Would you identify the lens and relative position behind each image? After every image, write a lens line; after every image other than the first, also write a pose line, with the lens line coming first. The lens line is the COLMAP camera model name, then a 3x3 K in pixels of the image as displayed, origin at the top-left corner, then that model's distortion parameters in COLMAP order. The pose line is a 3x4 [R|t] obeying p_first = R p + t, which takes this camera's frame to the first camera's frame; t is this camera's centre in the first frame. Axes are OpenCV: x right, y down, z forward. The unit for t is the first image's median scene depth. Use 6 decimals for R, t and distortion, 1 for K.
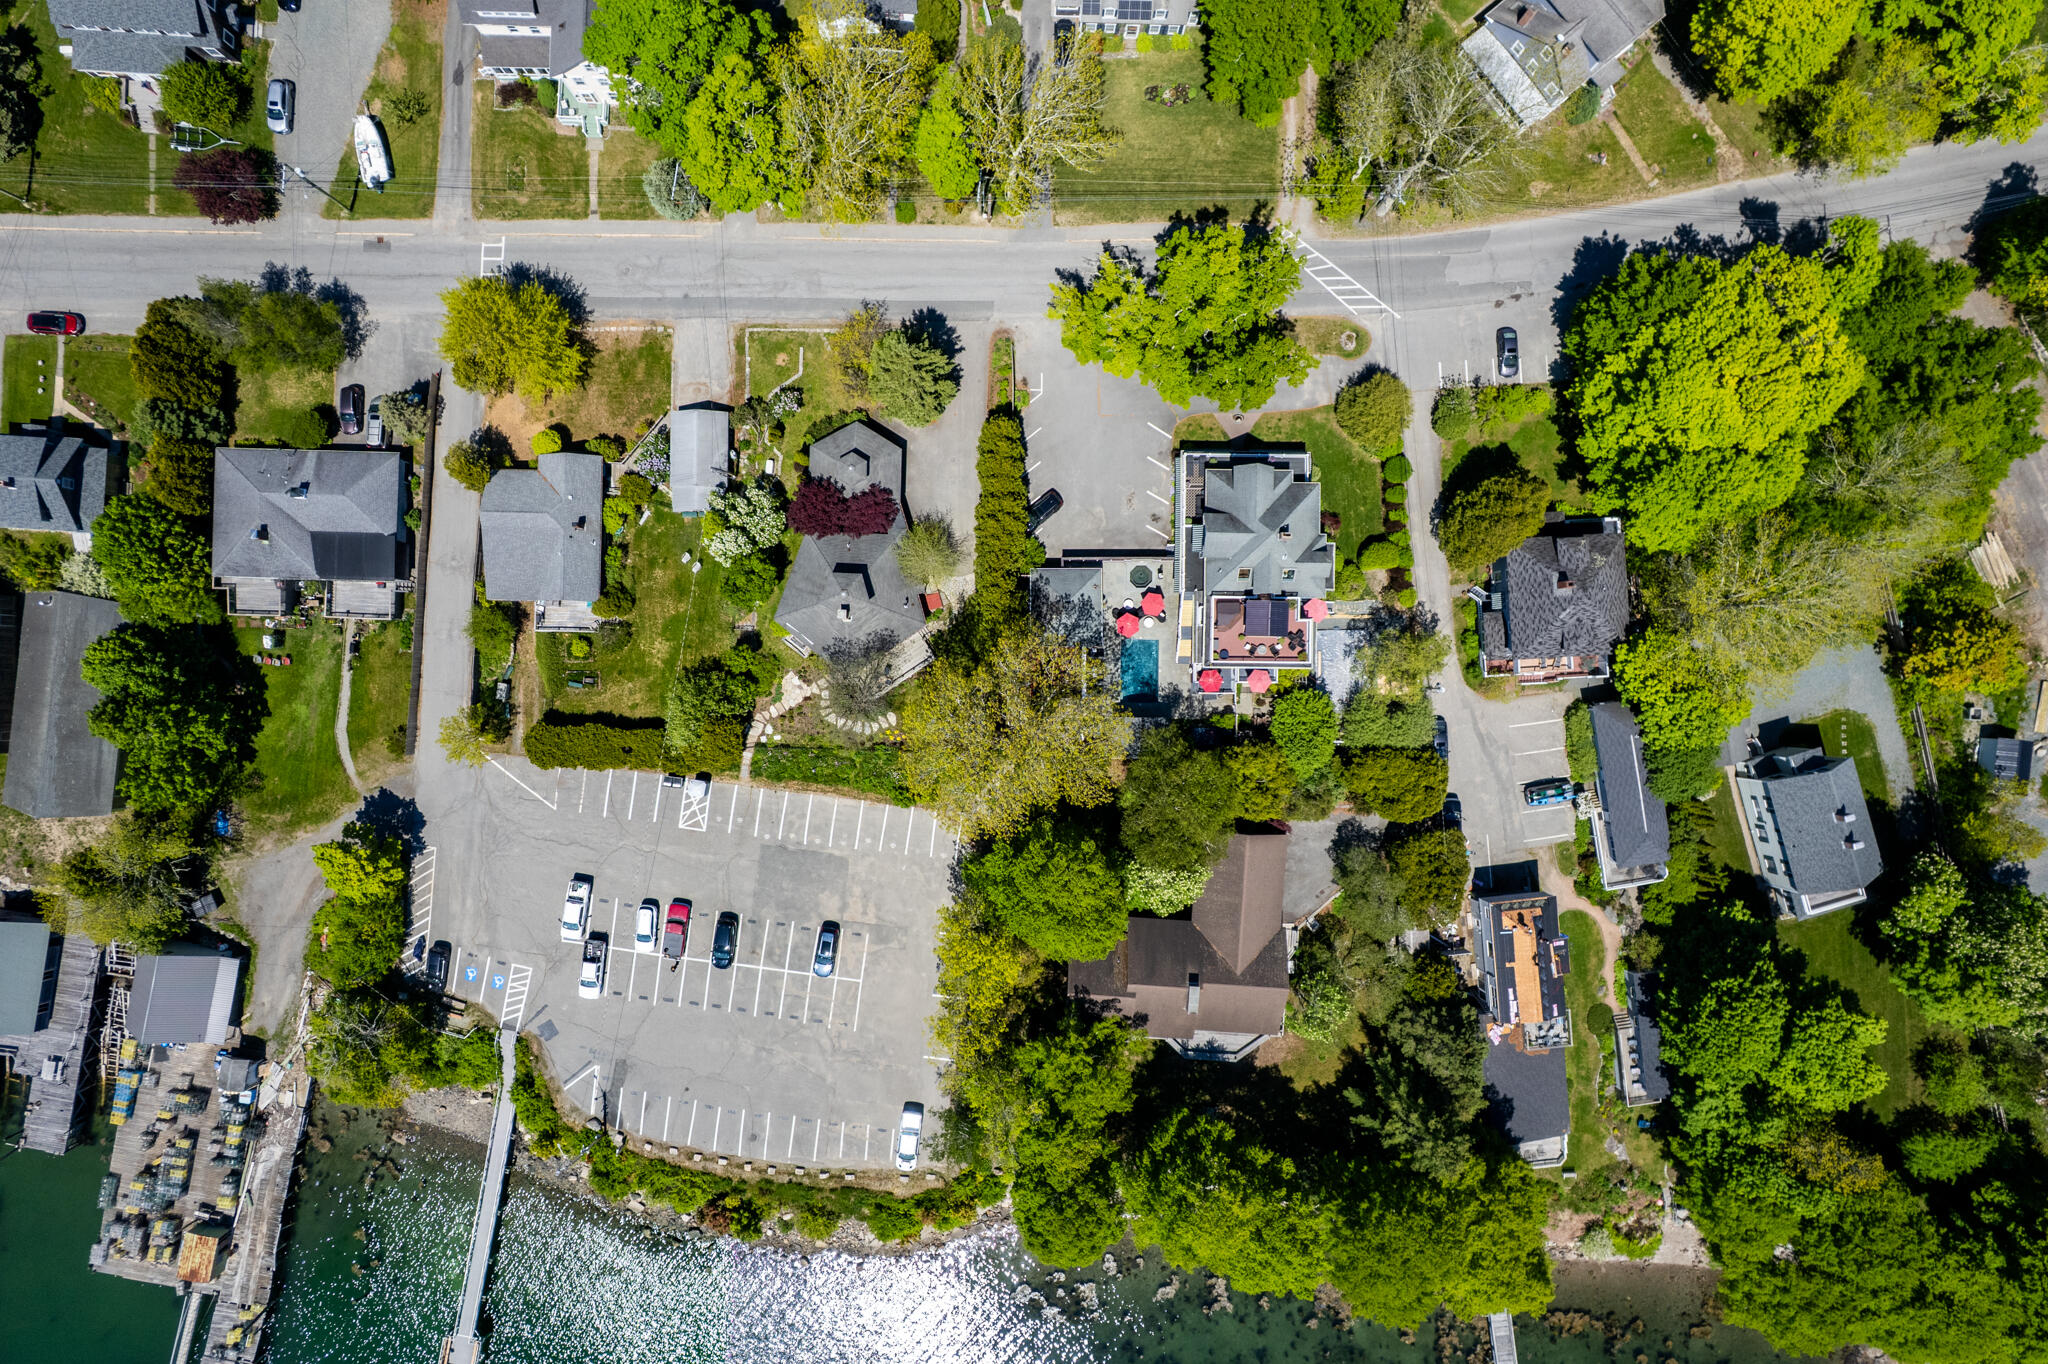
lens RADIAL K [[1297.4, 0, 1026.7], [0, 1297.4, 689.1], [0, 0, 1]] dist [-0.030567, 0.005344]
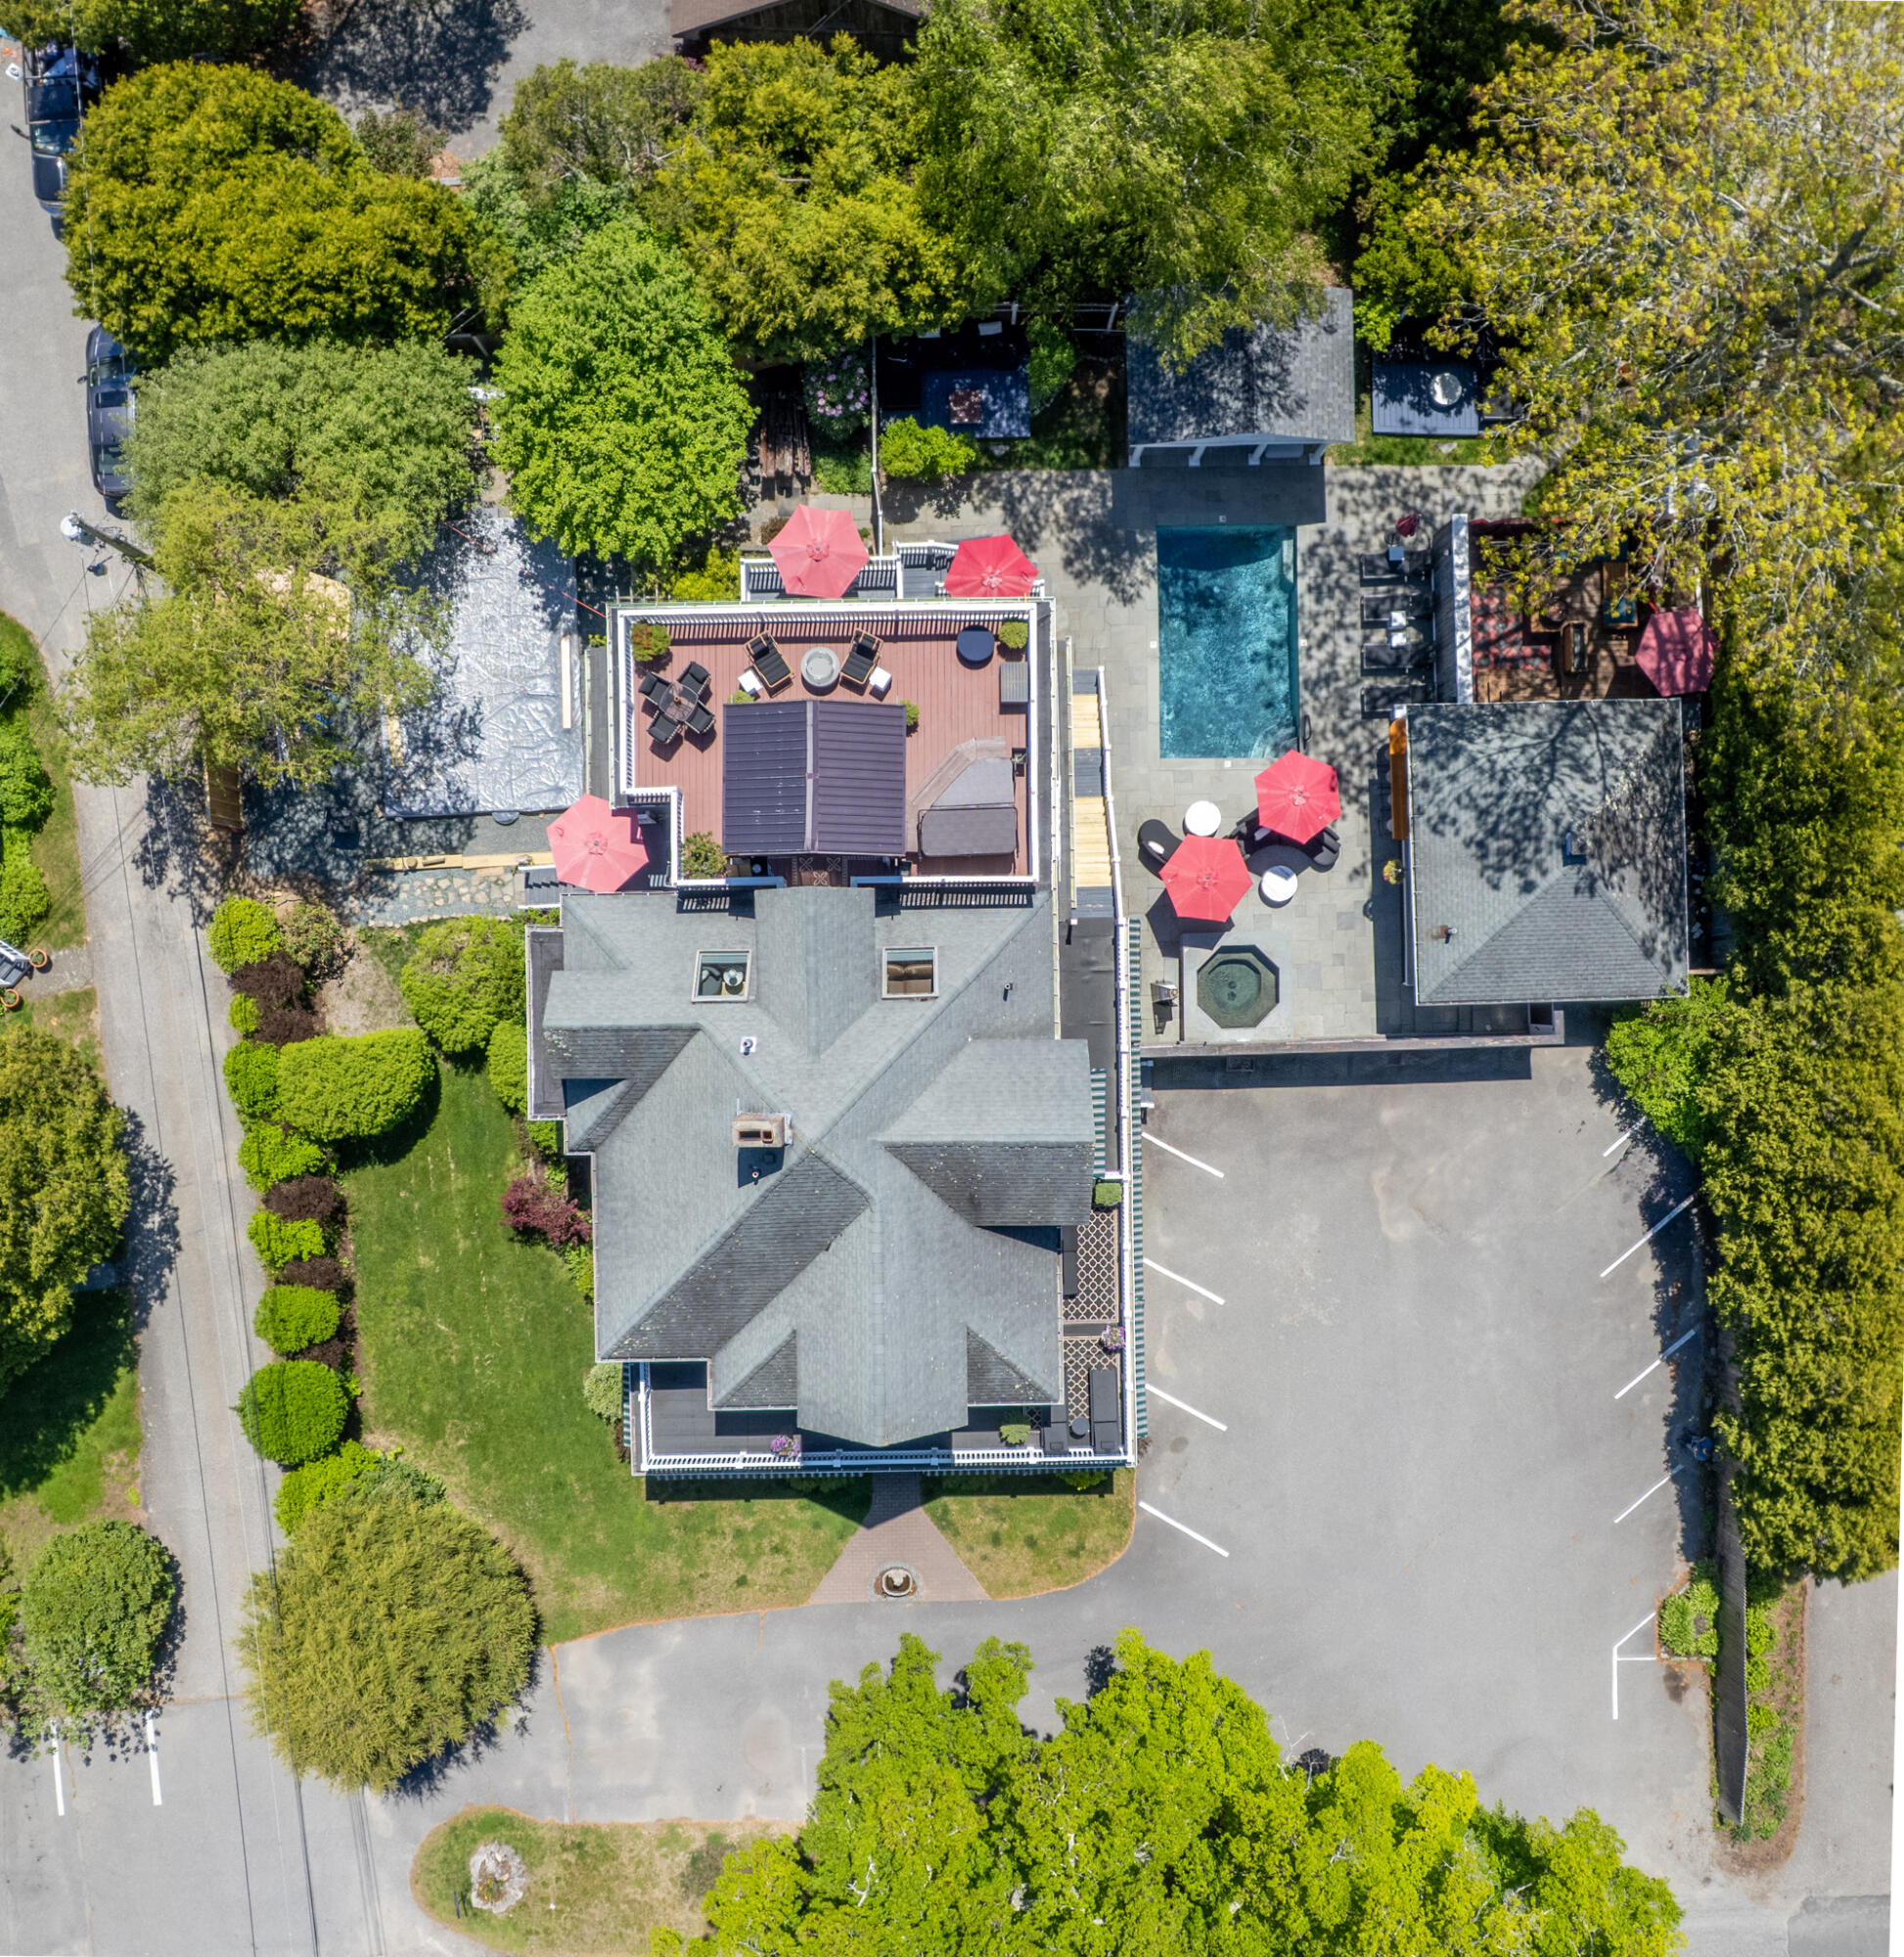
lens RADIAL K [[2039.8, 0, 953.9], [0, 2039.8, 983.3], [0, 0, 1]] dist [-0.015064, 0.000000]
pose [[-0.999608, 0.027897, 0.002529, 0.148787], [-0.027925, -0.999538, -0.011993, -0.080810], [0.002194, -0.012059, 0.999925, 0.584264]]
